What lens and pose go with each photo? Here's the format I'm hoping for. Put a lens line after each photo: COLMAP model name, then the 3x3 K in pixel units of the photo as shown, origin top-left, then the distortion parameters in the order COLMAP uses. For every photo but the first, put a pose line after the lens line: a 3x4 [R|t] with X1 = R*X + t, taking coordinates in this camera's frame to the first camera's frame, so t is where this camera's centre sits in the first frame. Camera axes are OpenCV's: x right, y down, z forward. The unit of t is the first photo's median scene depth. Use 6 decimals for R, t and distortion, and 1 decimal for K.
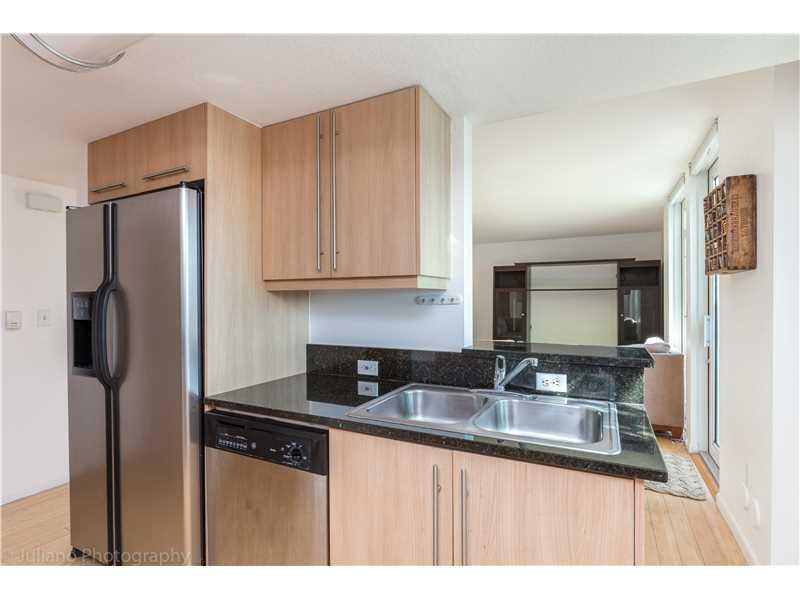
lens RADIAL K [[401.0, 0, 399.7], [0, 401.0, 301.0], [0, 0, 1]] dist [-0.016287, 0.000101]
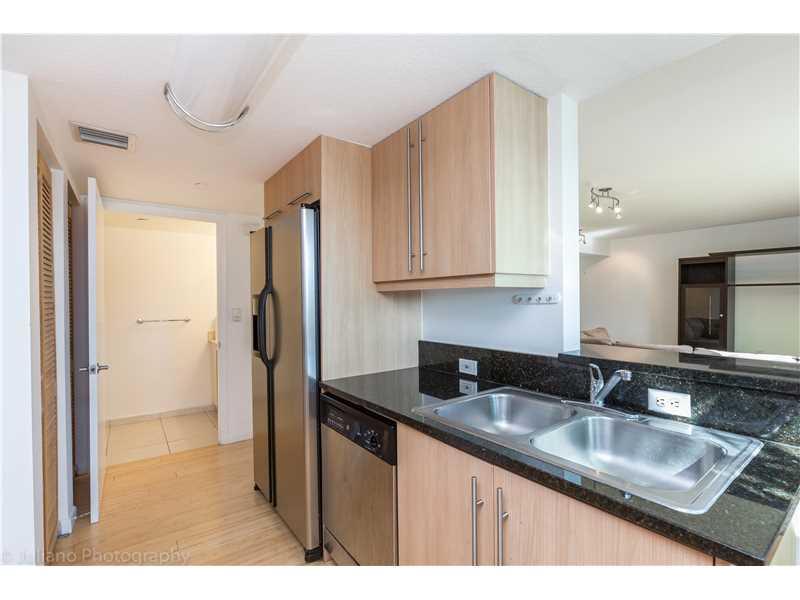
lens RADIAL K [[373.8, 0, 400.5], [0, 373.8, 300.4], [0, 0, 1]] dist [-0.006477, 0.000679]
pose [[0.897195, -0.003764, -0.441619, 0.218010], [0.004598, 0.999989, 0.000817, -0.001761], [0.441611, -0.002763, 0.897202, 0.098178]]
